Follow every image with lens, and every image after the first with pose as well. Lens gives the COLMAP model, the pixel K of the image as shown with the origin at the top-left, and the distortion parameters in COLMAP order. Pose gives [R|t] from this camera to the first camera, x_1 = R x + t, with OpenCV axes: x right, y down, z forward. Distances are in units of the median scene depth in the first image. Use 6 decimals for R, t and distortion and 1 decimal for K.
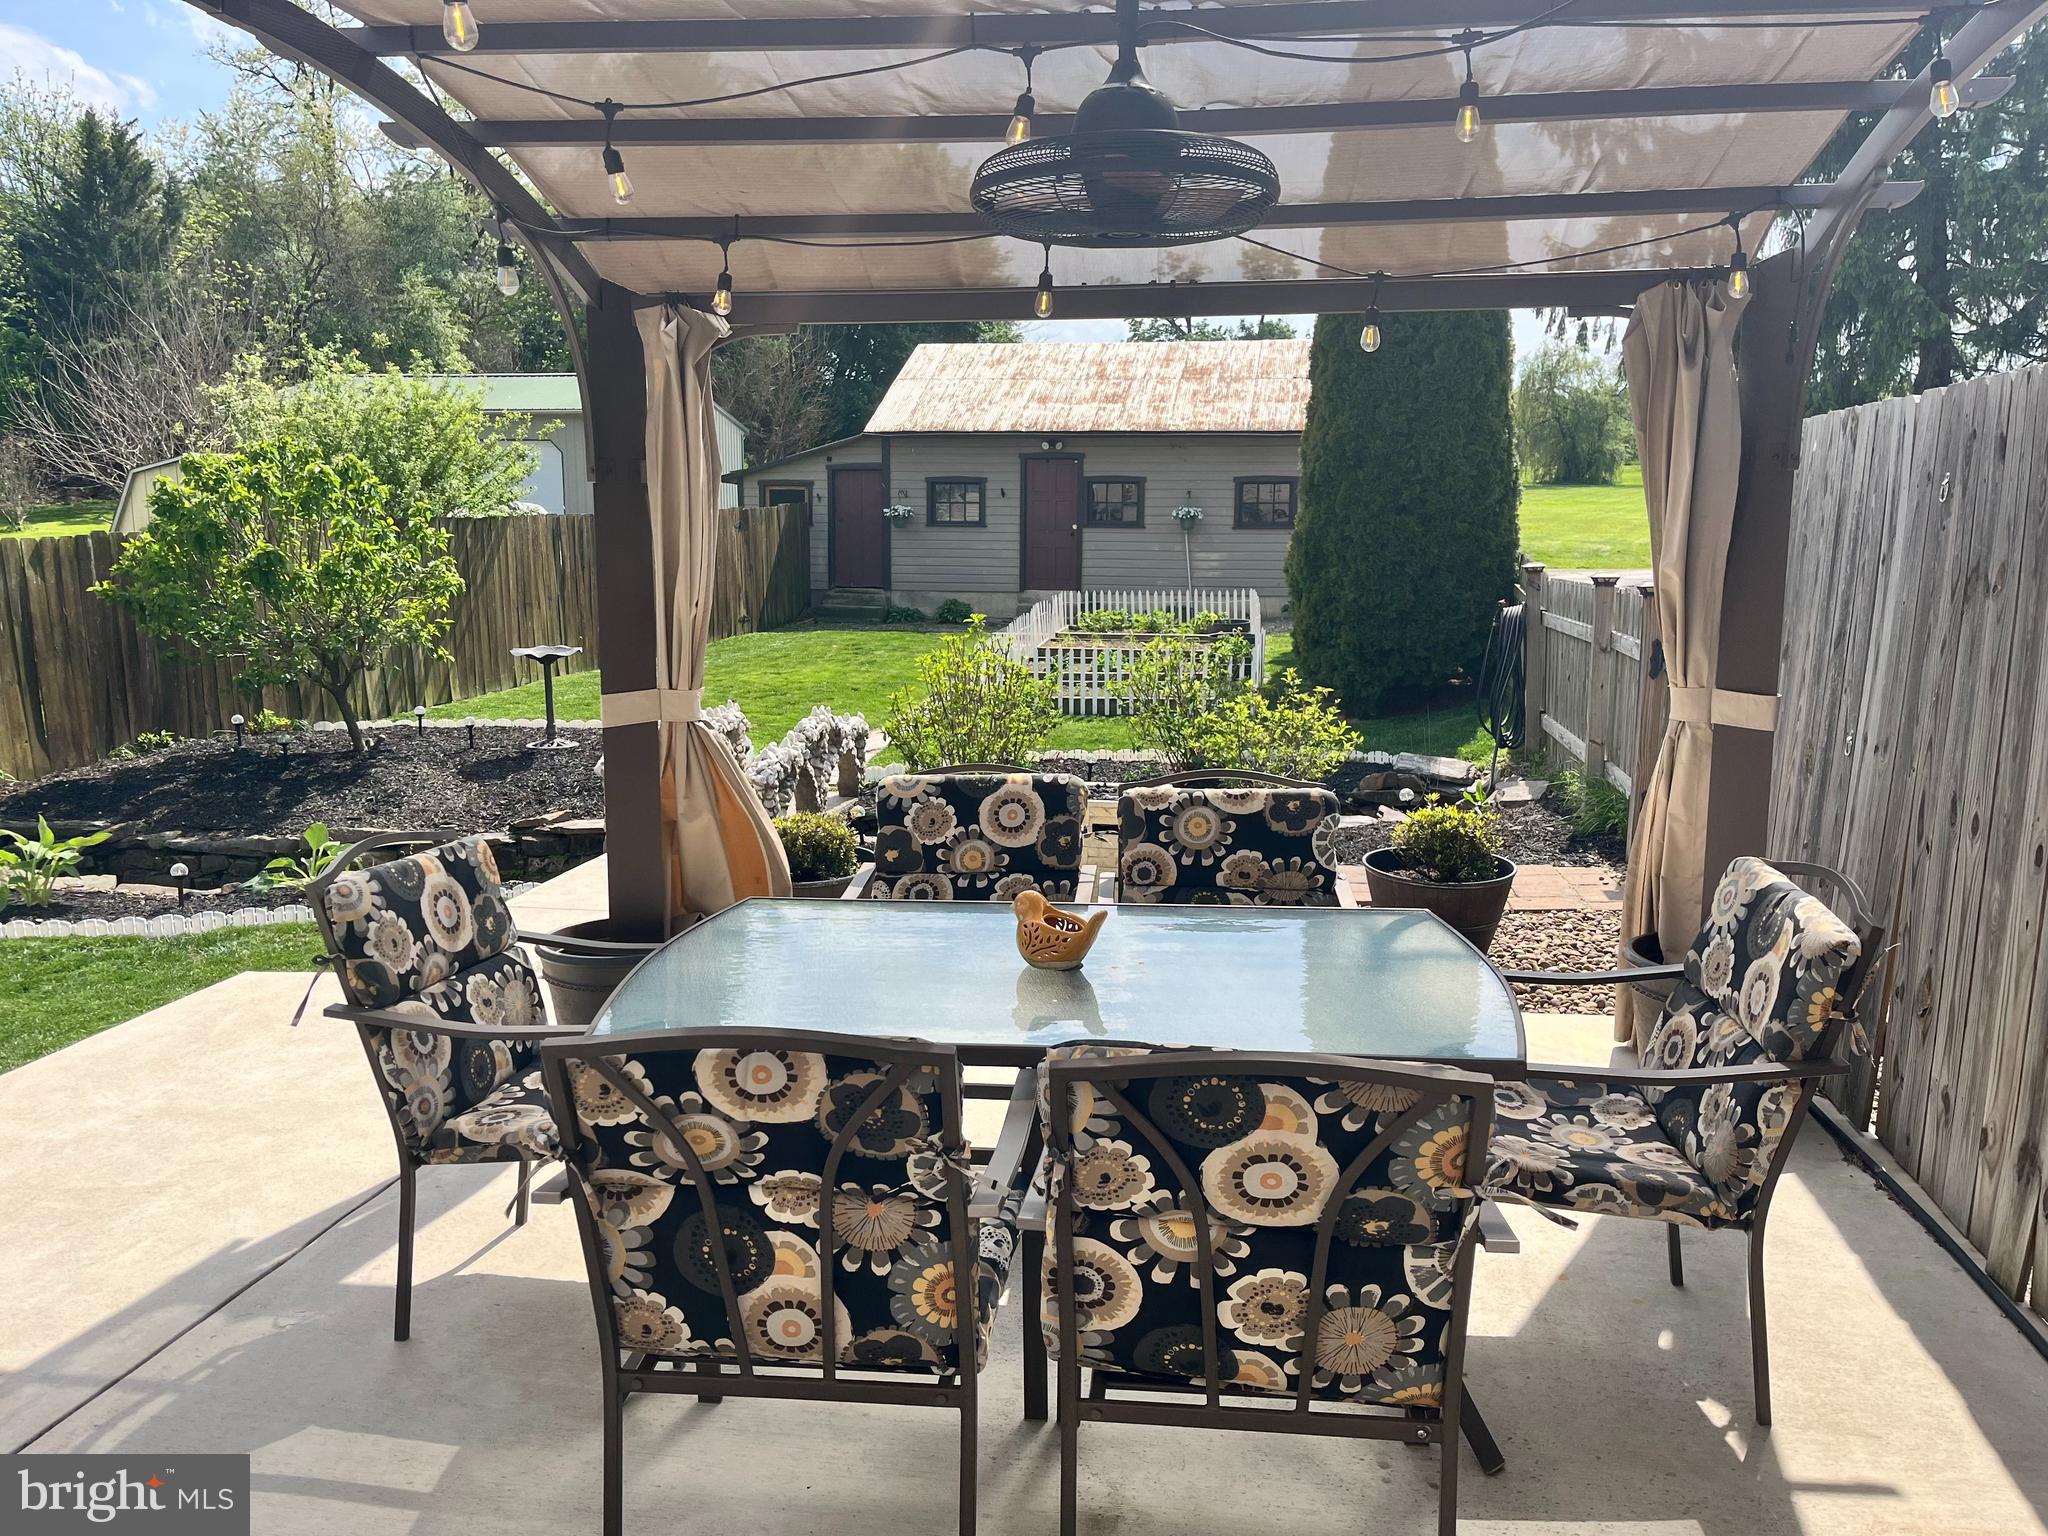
lens RADIAL K [[1569.9, 0, 1024.0], [0, 1569.9, 768.0], [0, 0, 1]] dist [0.078674, -0.004847]
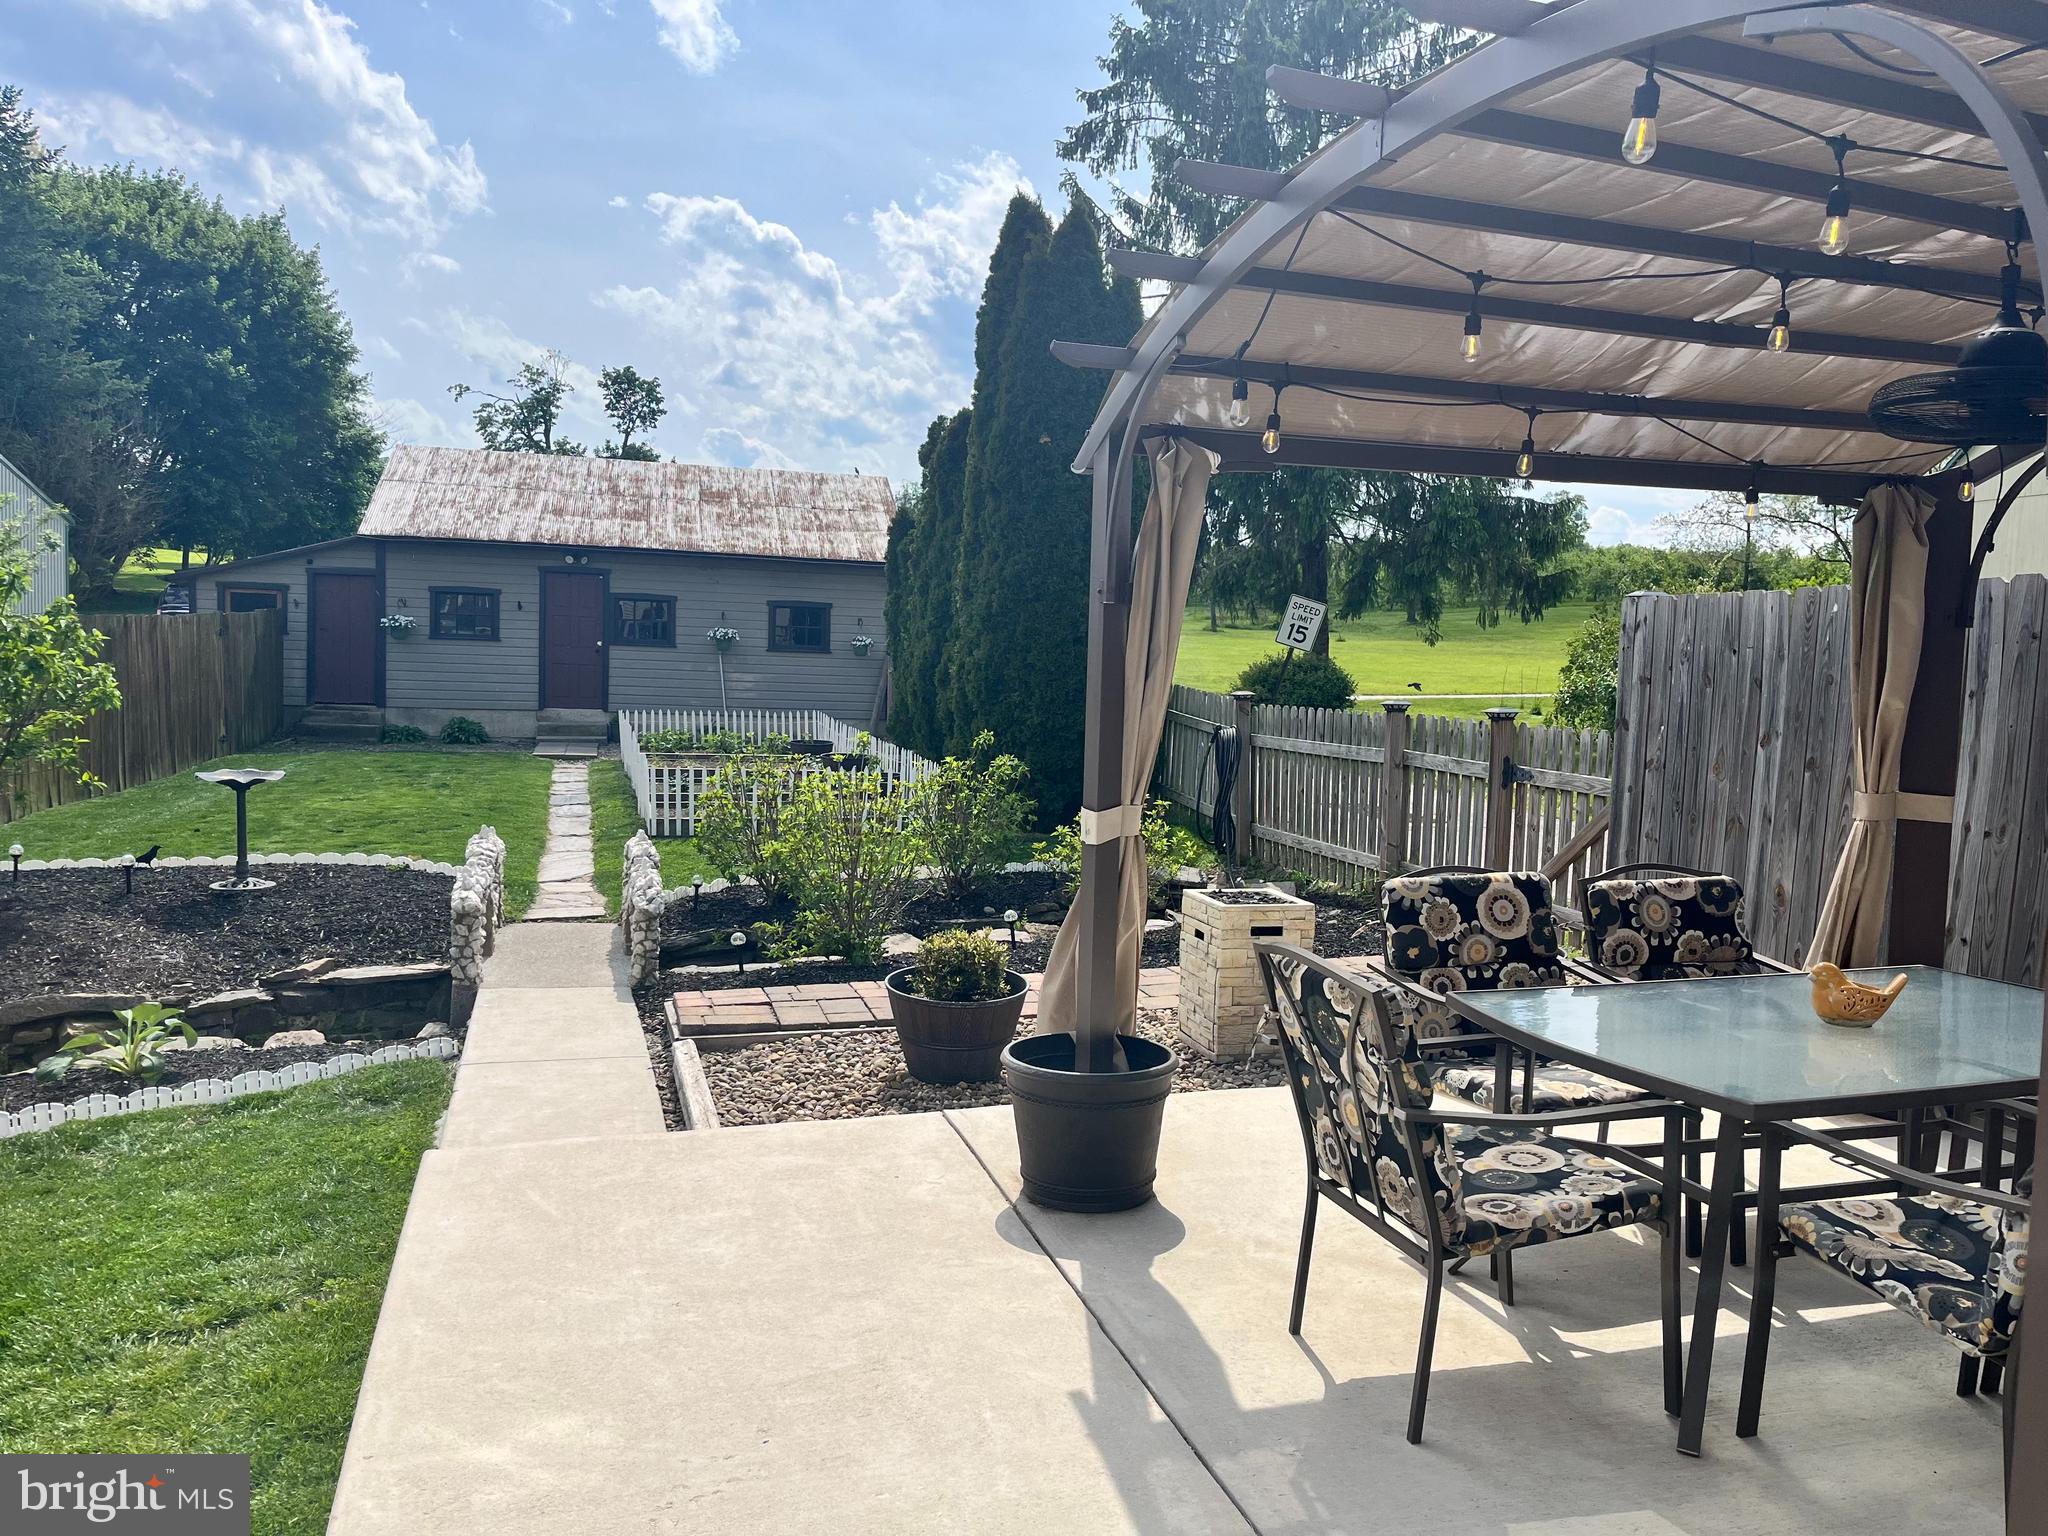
lens RADIAL K [[1562.2, 0, 1049.3], [0, 1562.2, 776.6], [0, 0, 1]] dist [0.061110, -0.080322]
pose [[0.905598, -0.009107, 0.424039, -0.129624], [0.039280, 0.997274, -0.062469, -0.001280], [-0.422314, 0.073228, 0.903487, 0.020780]]
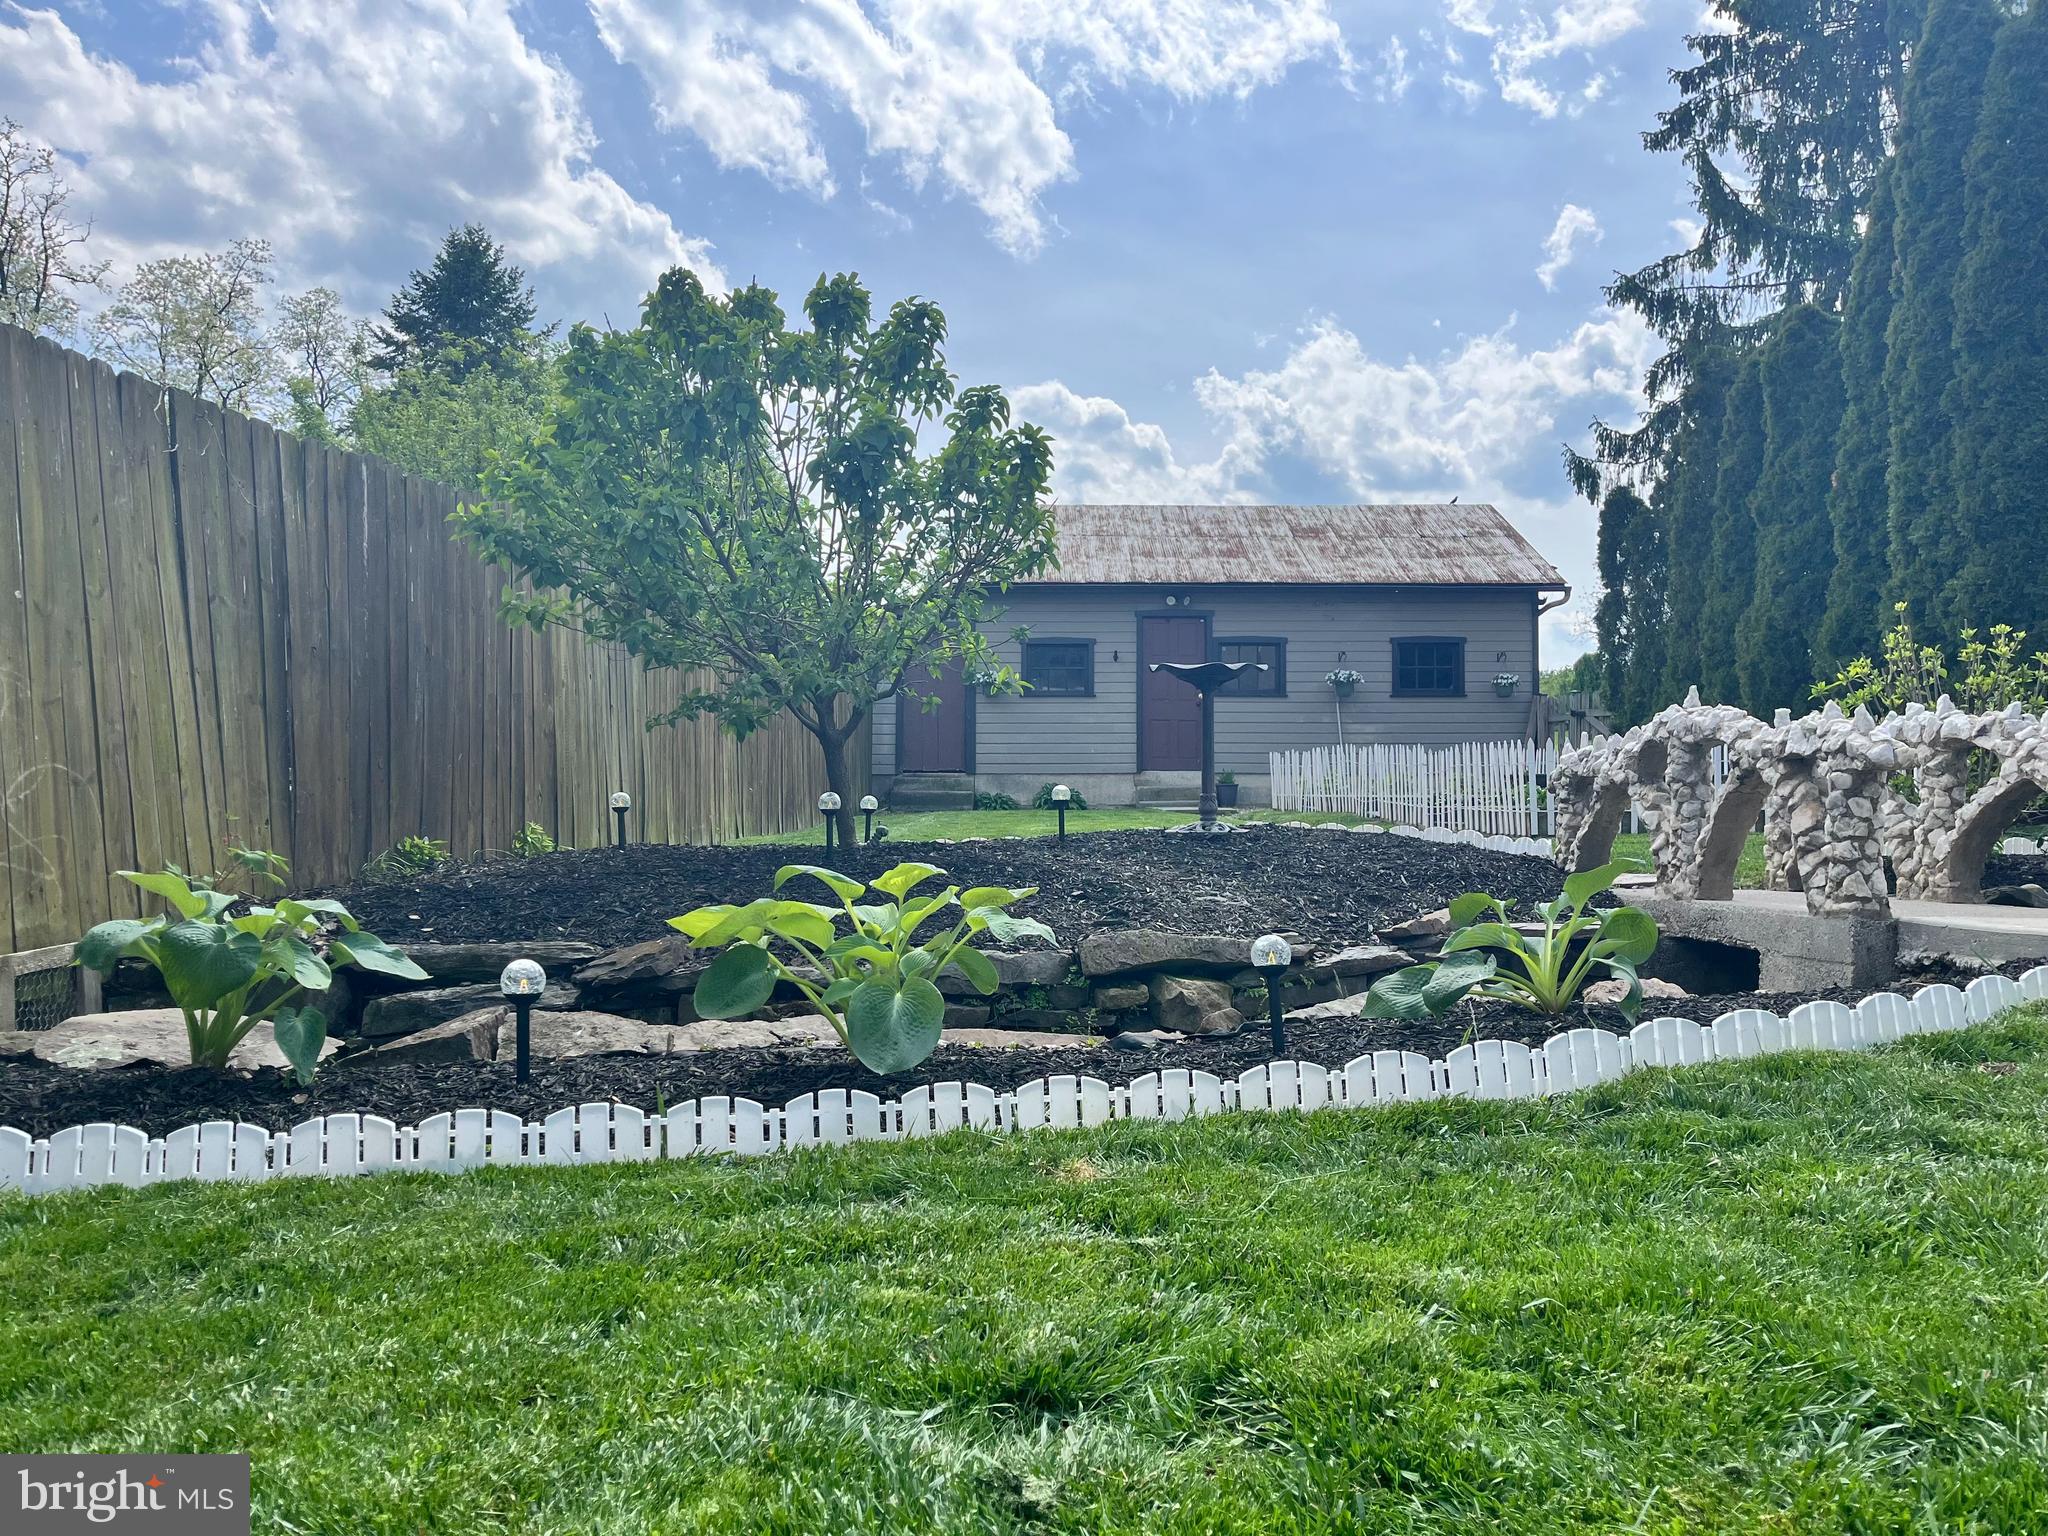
lens RADIAL K [[1562.2, 0, 1049.3], [0, 1562.2, 776.6], [0, 0, 1]] dist [0.061110, -0.080322]
pose [[0.976303, -0.004064, 0.216369, -0.233267], [0.042090, 0.984296, -0.171432, 0.029692], [-0.212274, 0.176477, 0.961143, 0.225248]]
